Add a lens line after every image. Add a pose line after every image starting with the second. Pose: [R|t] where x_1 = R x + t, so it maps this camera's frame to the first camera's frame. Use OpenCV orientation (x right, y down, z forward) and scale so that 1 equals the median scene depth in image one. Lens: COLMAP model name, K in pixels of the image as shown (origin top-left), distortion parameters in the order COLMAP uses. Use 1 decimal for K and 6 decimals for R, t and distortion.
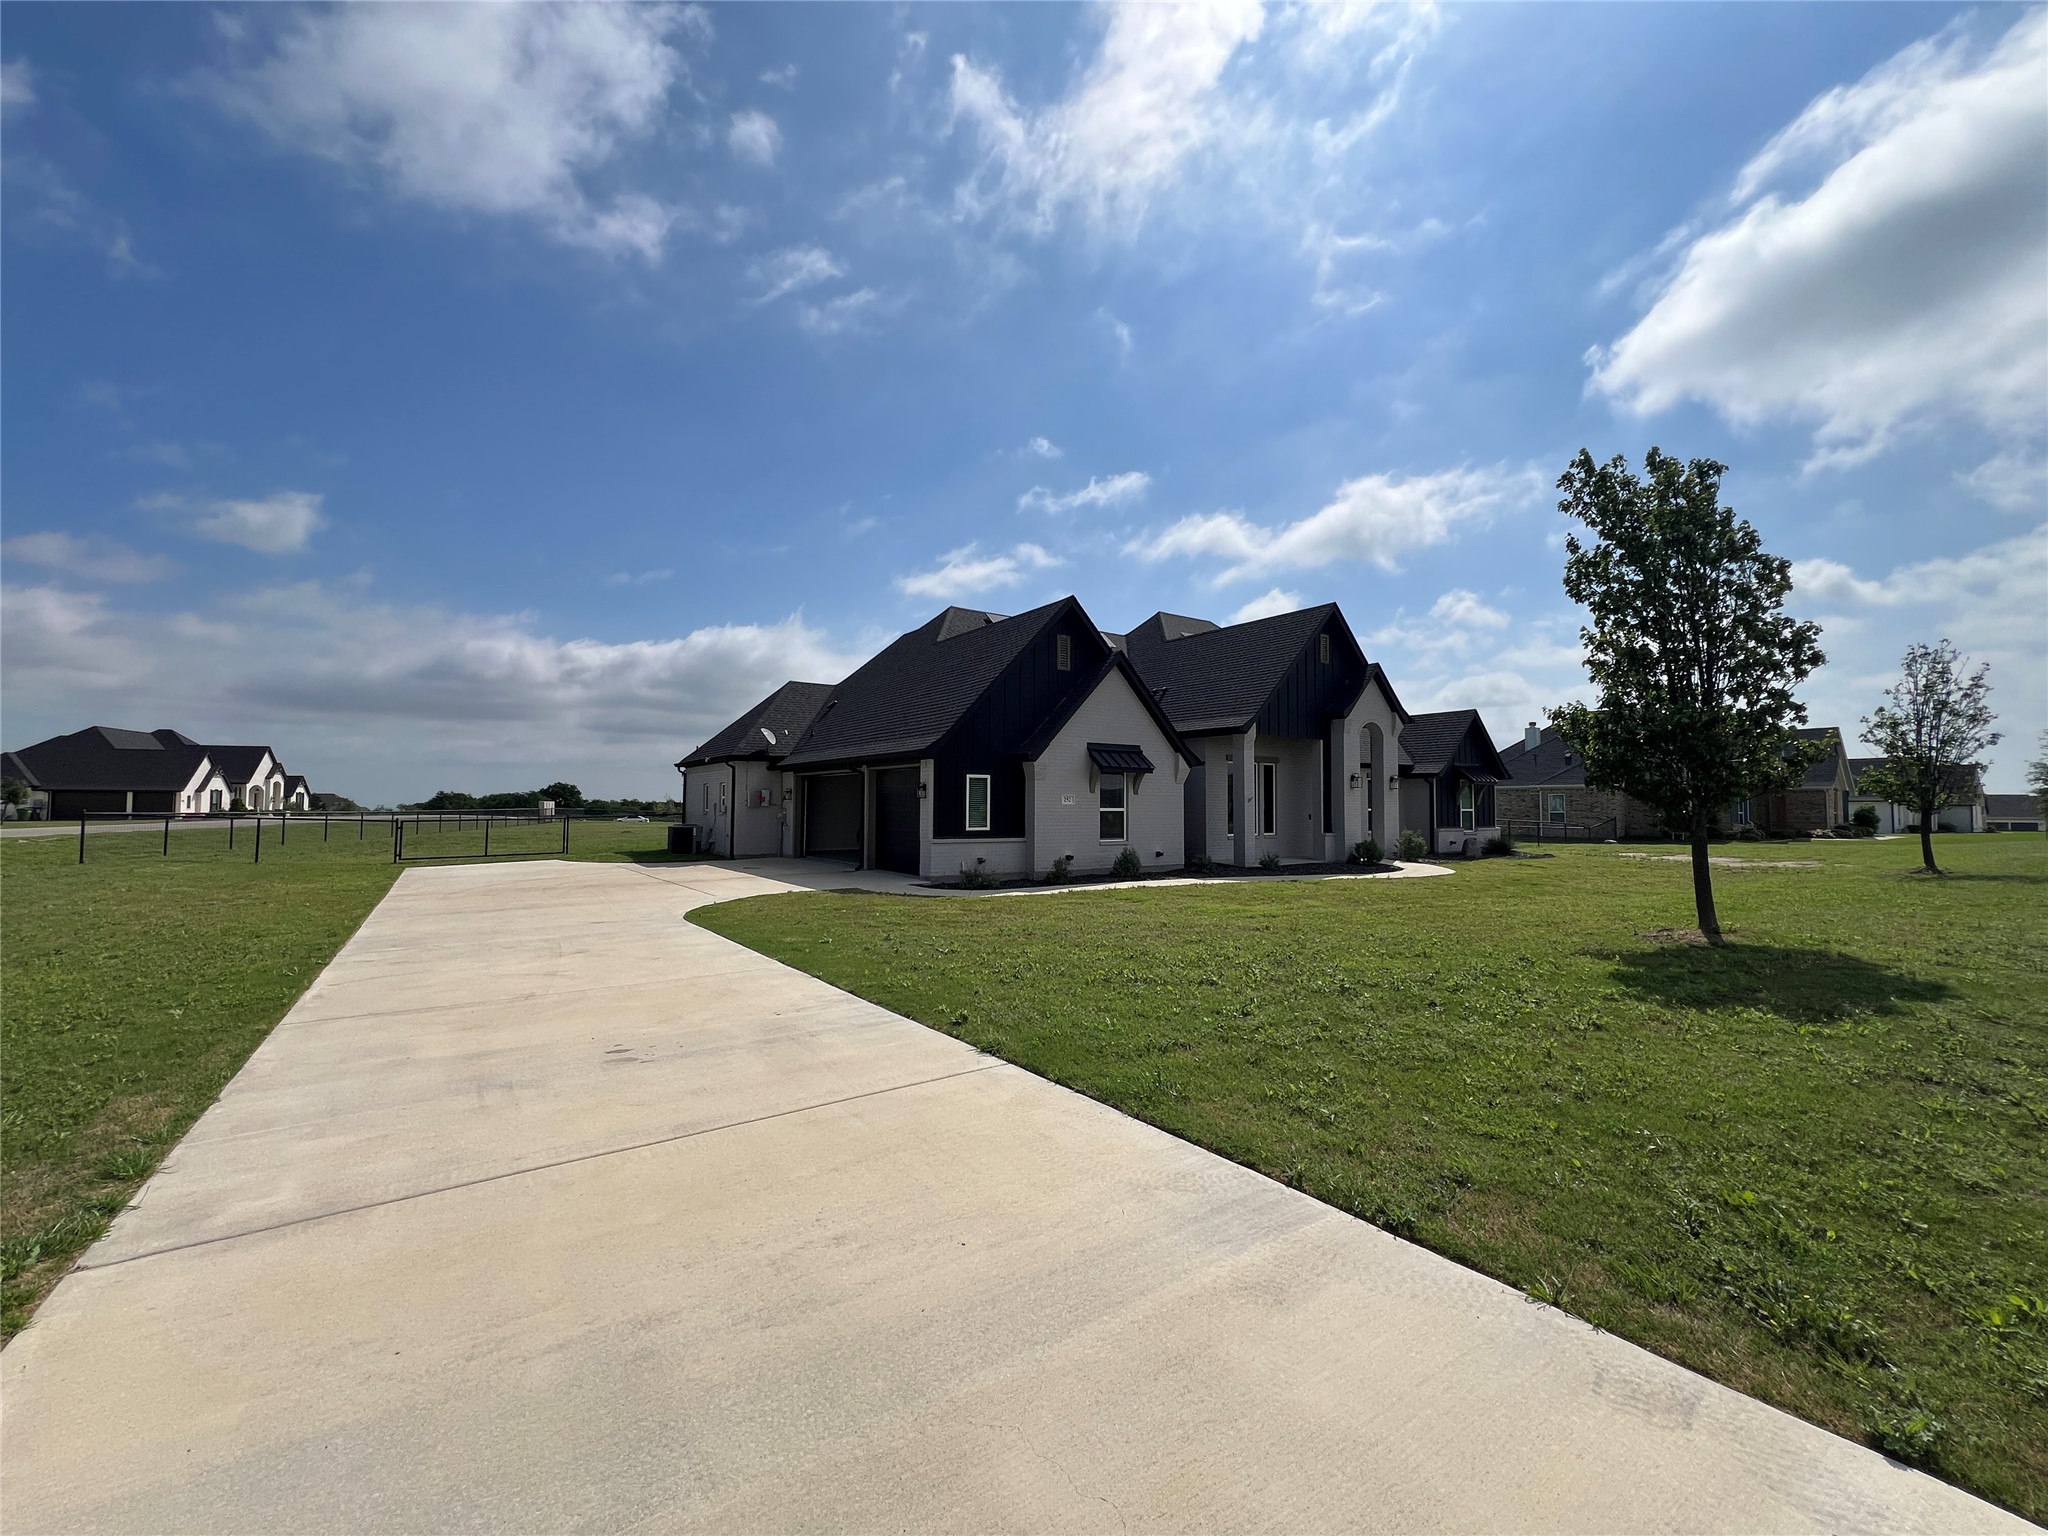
lens RADIAL K [[822.9, 0, 1025.9], [0, 822.9, 768.8], [0, 0, 1]] dist [-0.001492, 0.000261]
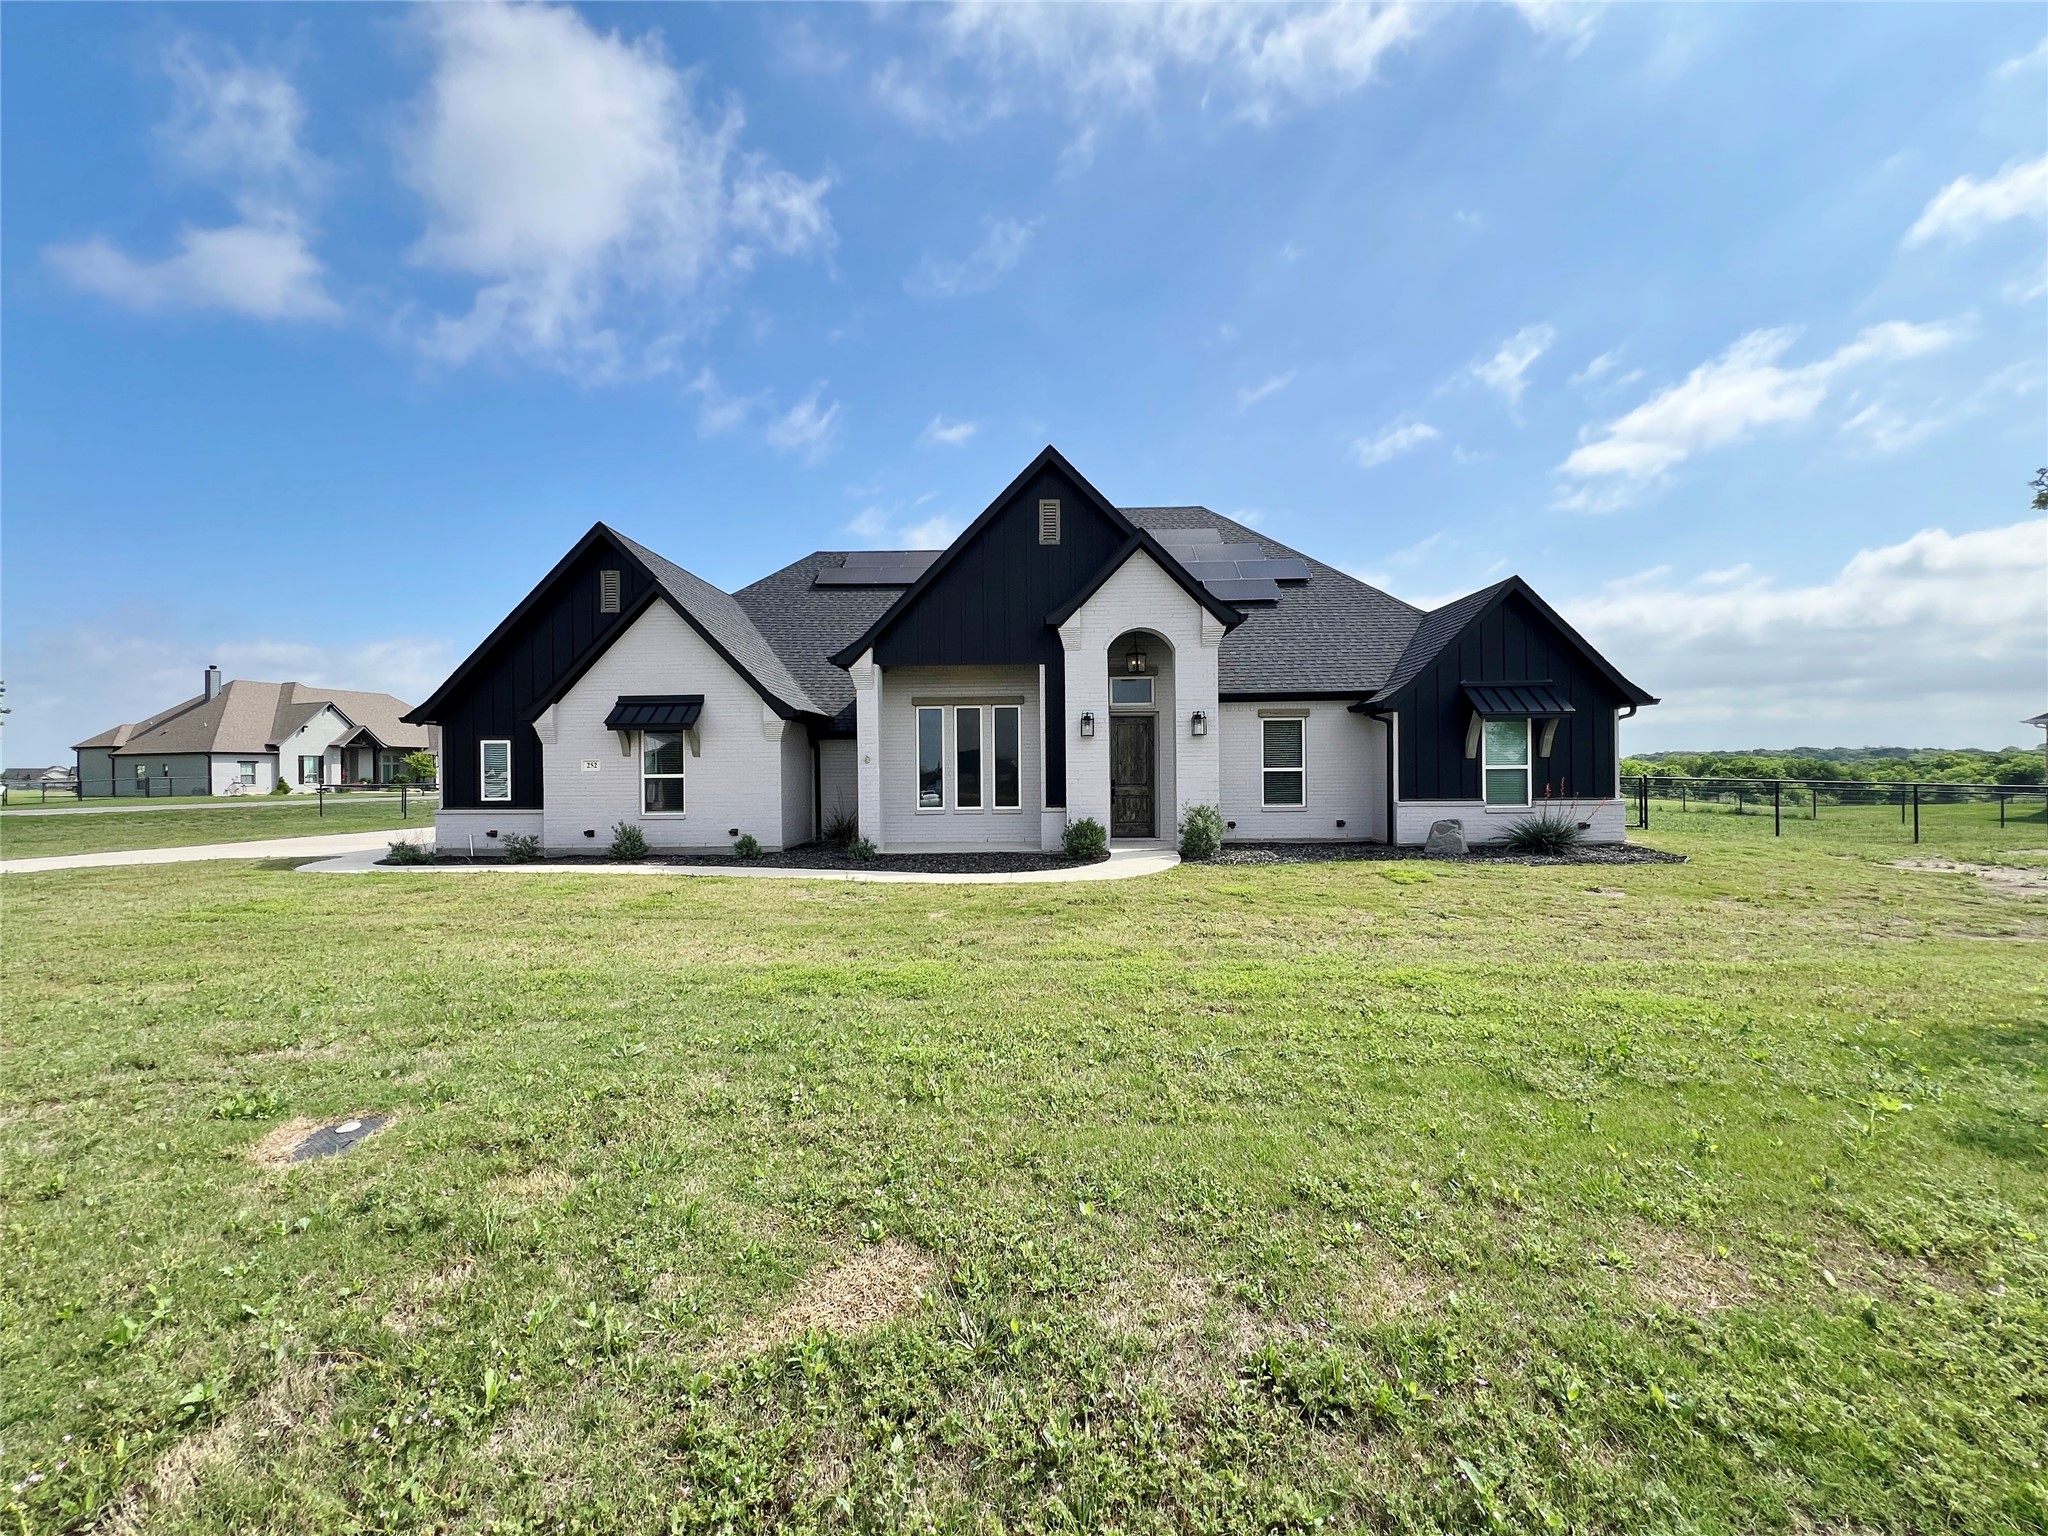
lens RADIAL K [[824.4, 0, 1024.2], [0, 824.4, 763.5], [0, 0, 1]] dist [0.001584, -0.000148]
pose [[0.795790, -0.016977, -0.605334, 0.895132], [0.043976, 0.998588, 0.029807, 0.028539], [0.603973, -0.050340, 0.795413, 0.565469]]
